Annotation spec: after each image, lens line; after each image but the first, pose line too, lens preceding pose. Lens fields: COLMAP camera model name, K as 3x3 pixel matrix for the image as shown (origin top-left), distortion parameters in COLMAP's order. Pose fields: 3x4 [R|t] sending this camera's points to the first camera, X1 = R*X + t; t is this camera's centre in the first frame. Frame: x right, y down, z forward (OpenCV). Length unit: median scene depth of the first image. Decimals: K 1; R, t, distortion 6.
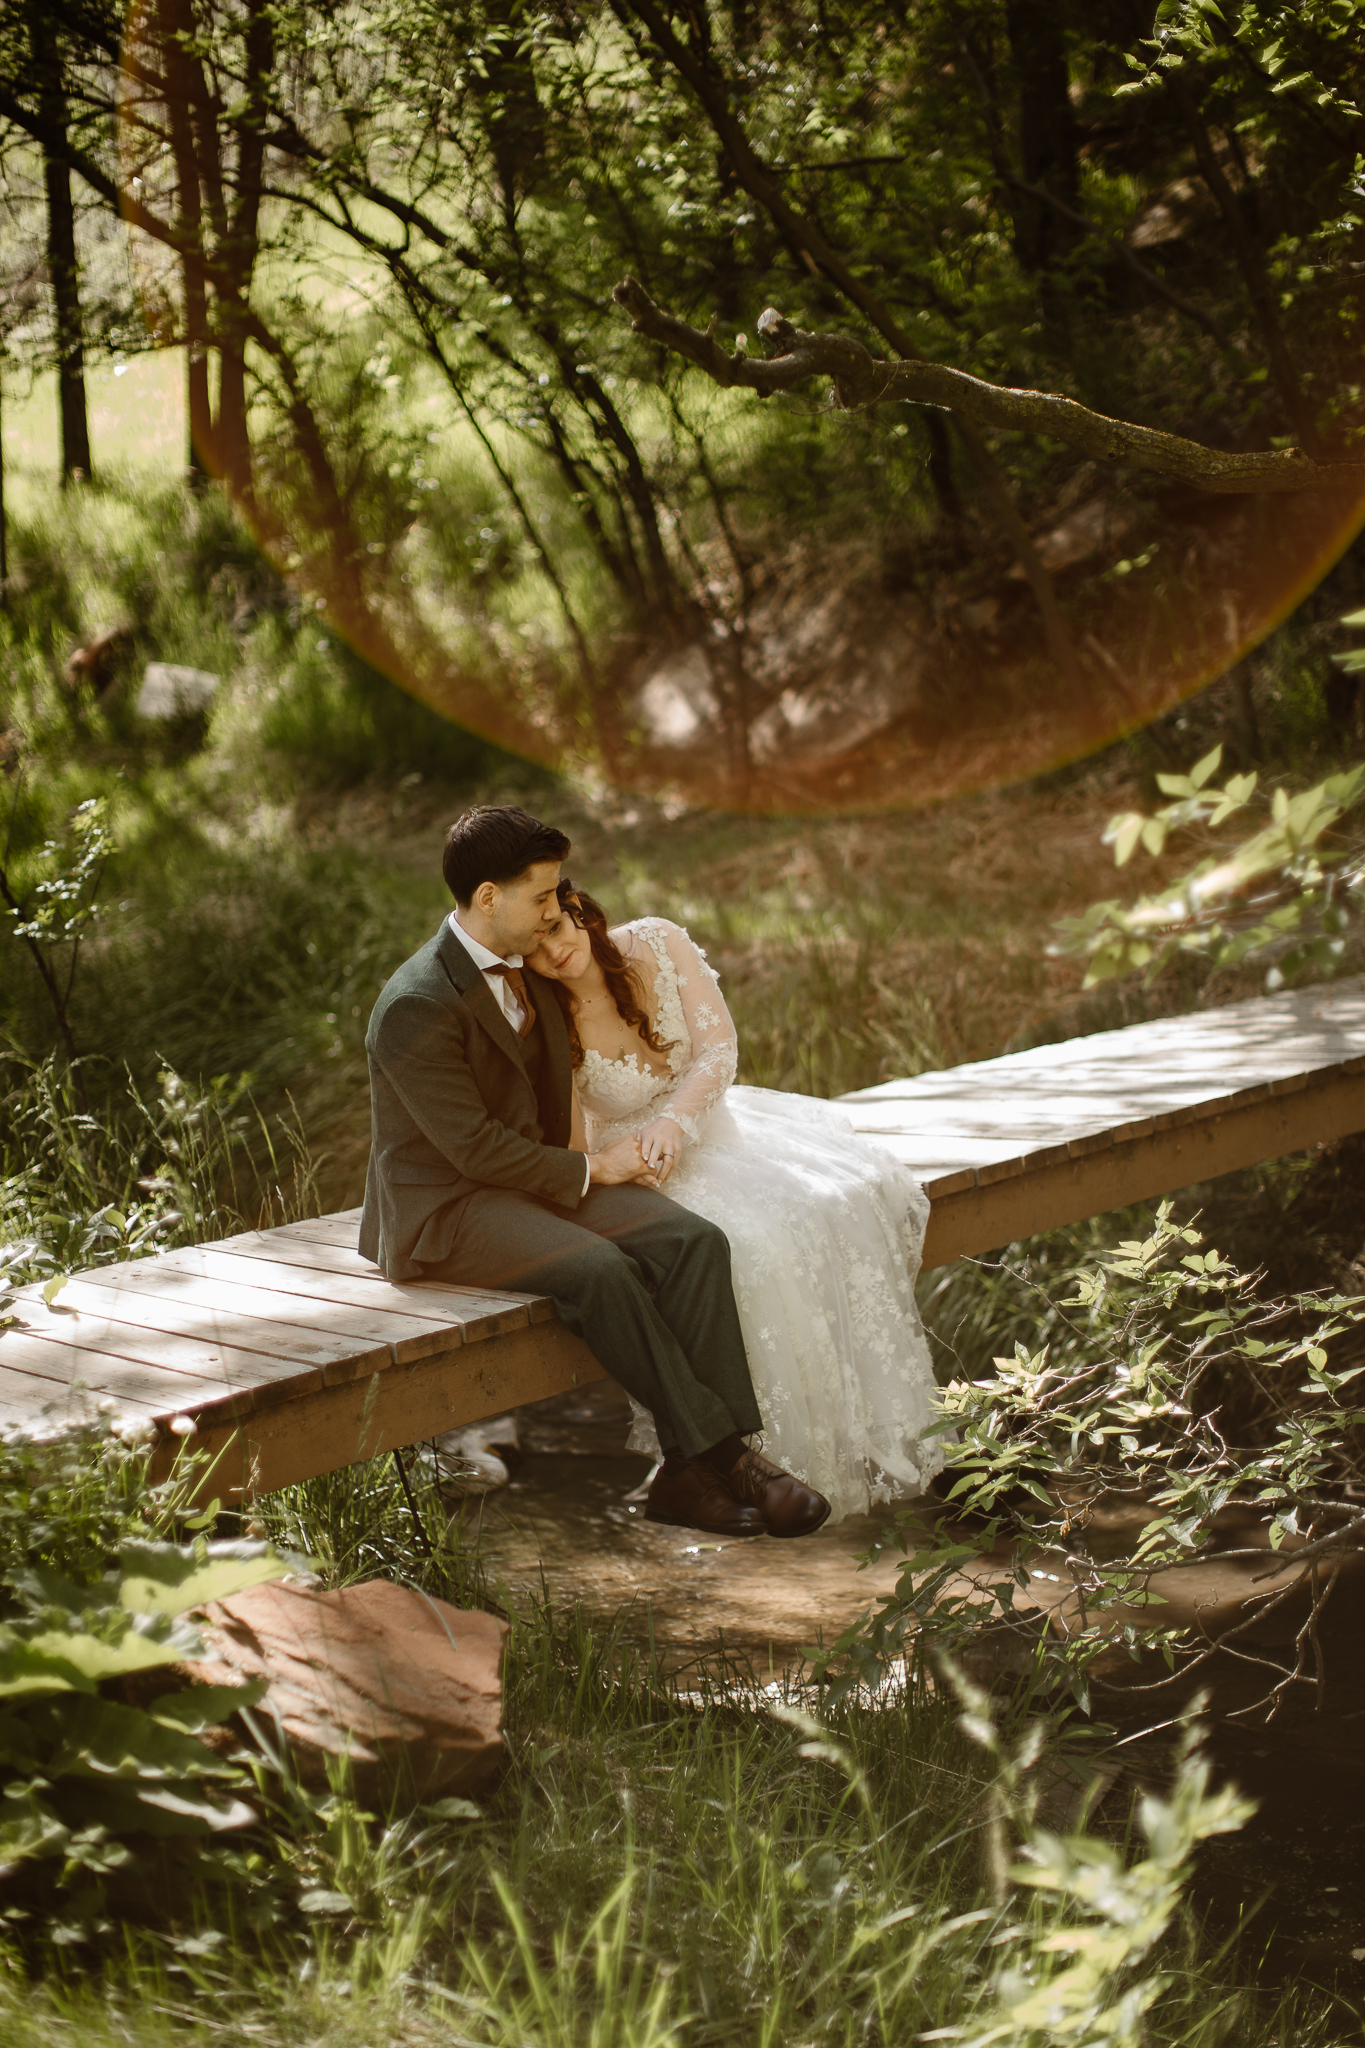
lens RADIAL K [[3002.7, 0, 688.2], [0, 3002.7, 892.1], [0, 0, 1]] dist [-0.158086, 0.227781]
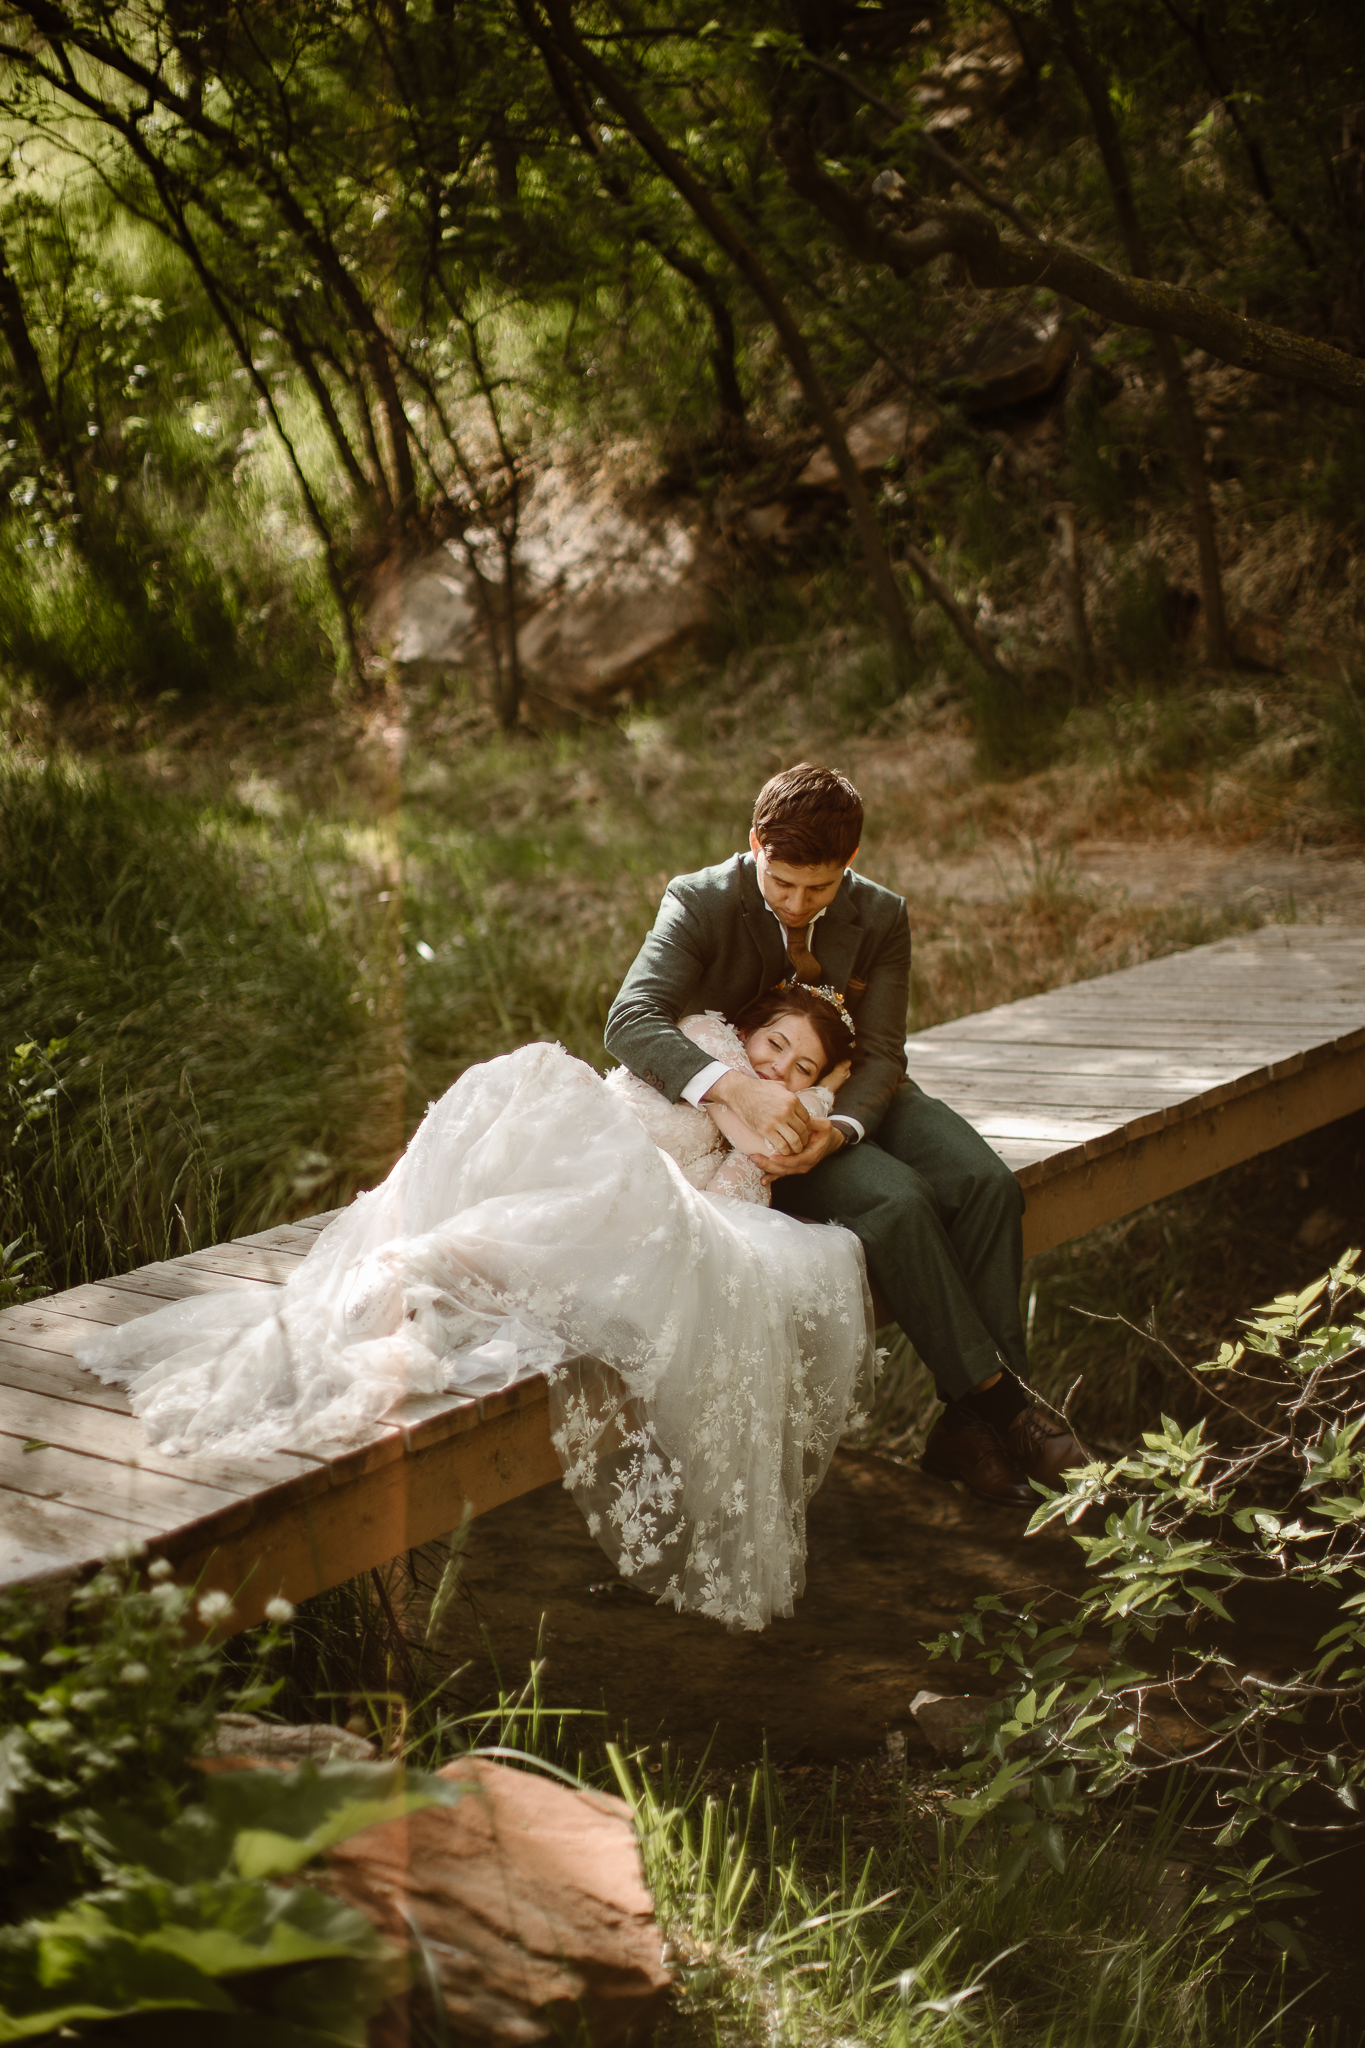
lens RADIAL K [[3002.7, 0, 688.2], [0, 3002.7, 892.1], [0, 0, 1]] dist [-0.158086, 0.227781]
pose [[0.991865, 0.000104, 0.127294, -0.098051], [-0.004646, 0.999363, 0.035388, -0.019893], [-0.127209, -0.035691, 0.991234, 0.141546]]
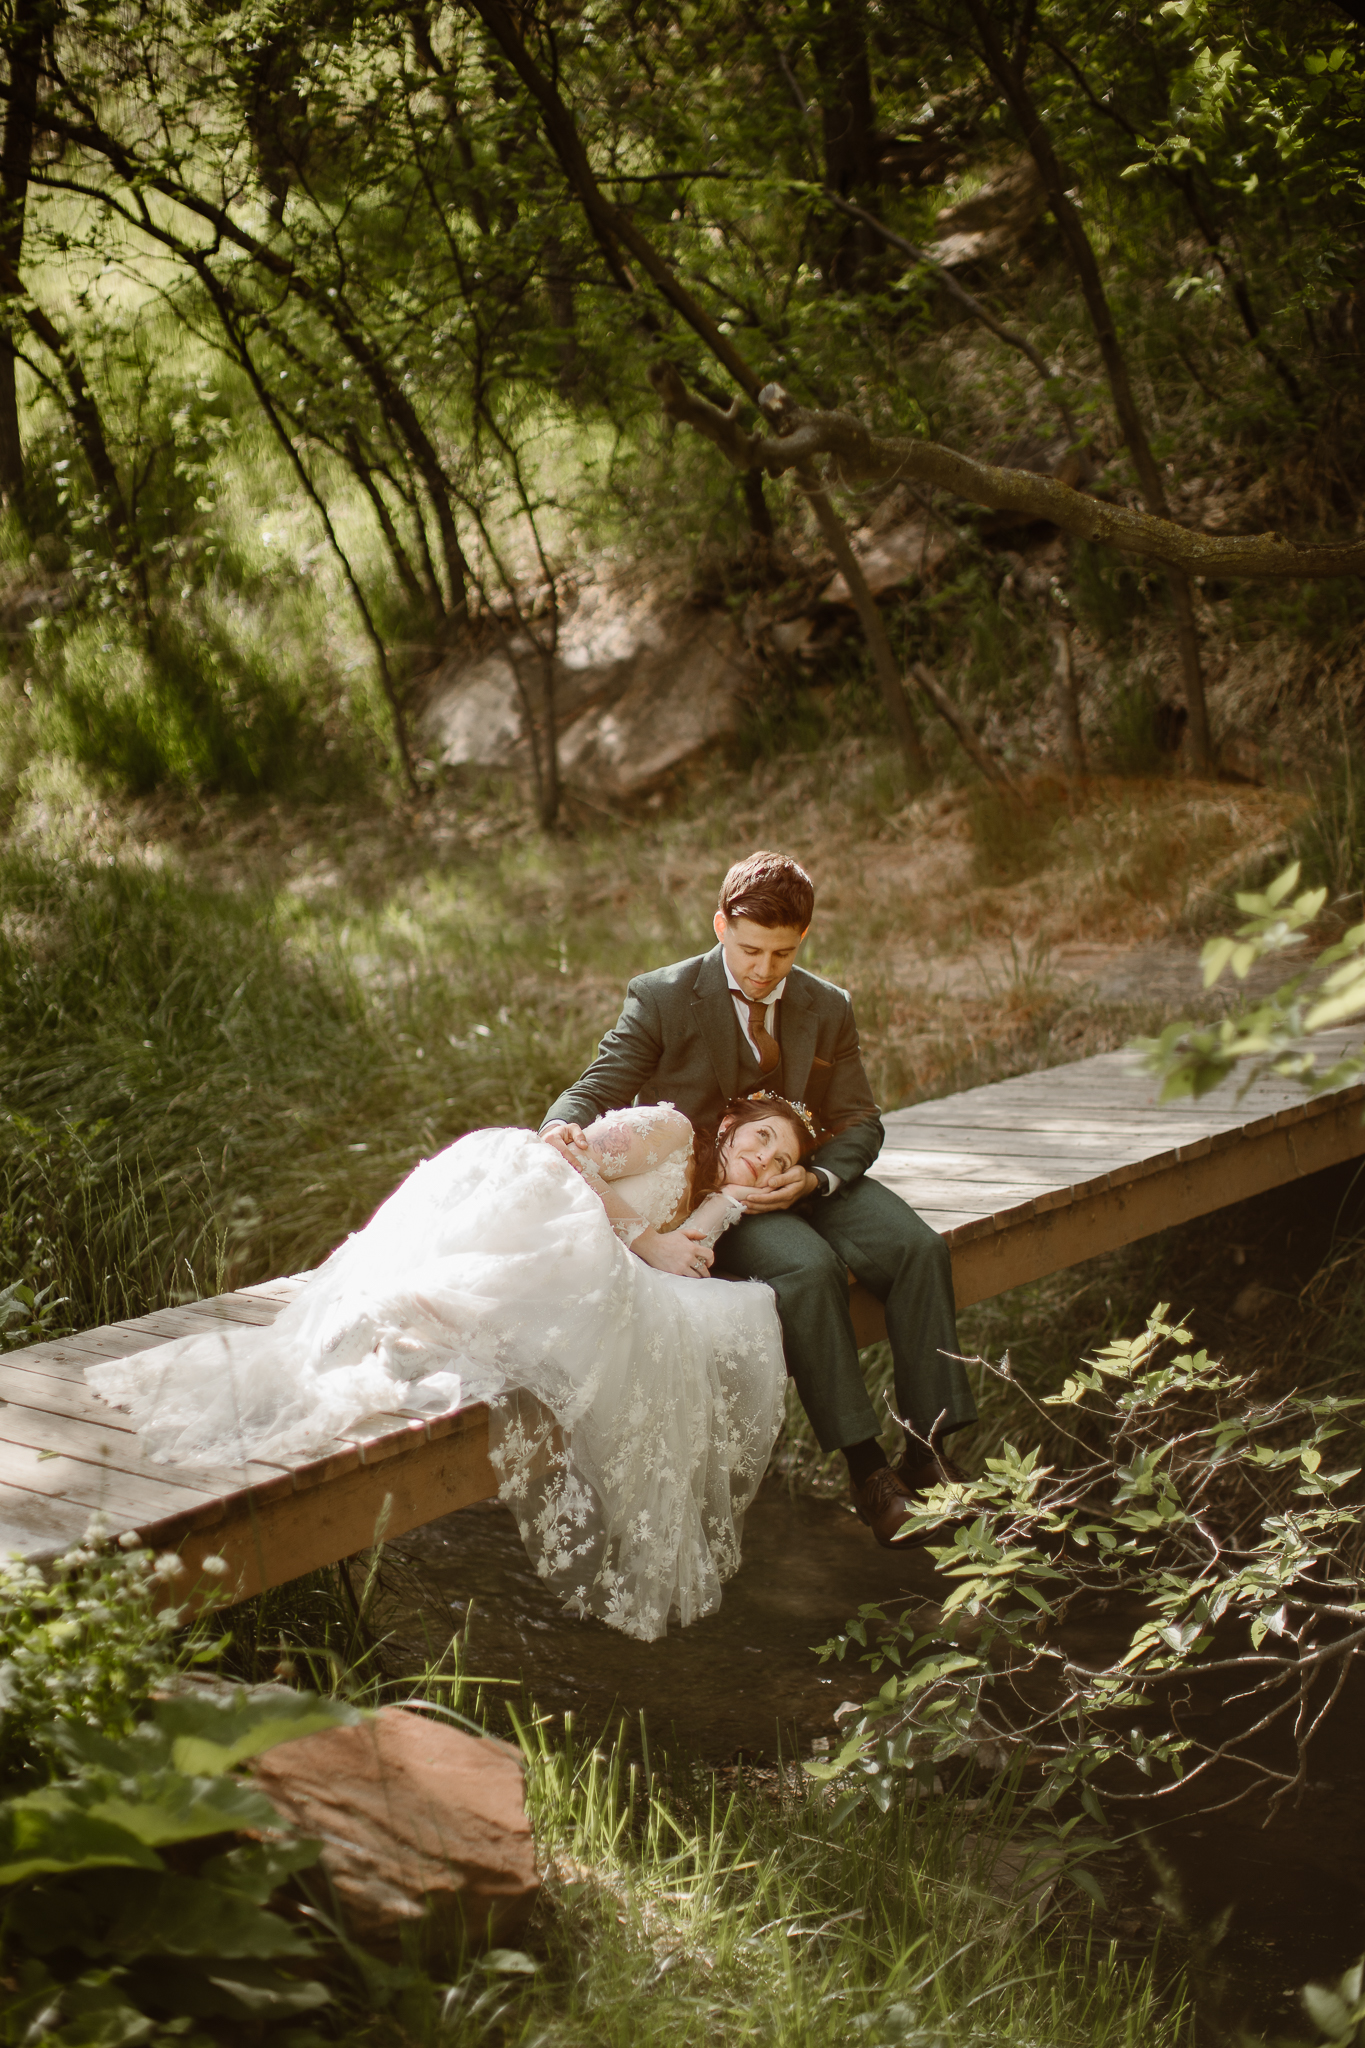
lens RADIAL K [[3002.7, 0, 688.2], [0, 3002.7, 892.1], [0, 0, 1]] dist [-0.158086, 0.227781]
pose [[0.995204, 0.010804, 0.097226, -0.069201], [-0.011408, 0.999919, 0.005657, -0.026667], [-0.097157, -0.006739, 0.995246, 0.023595]]
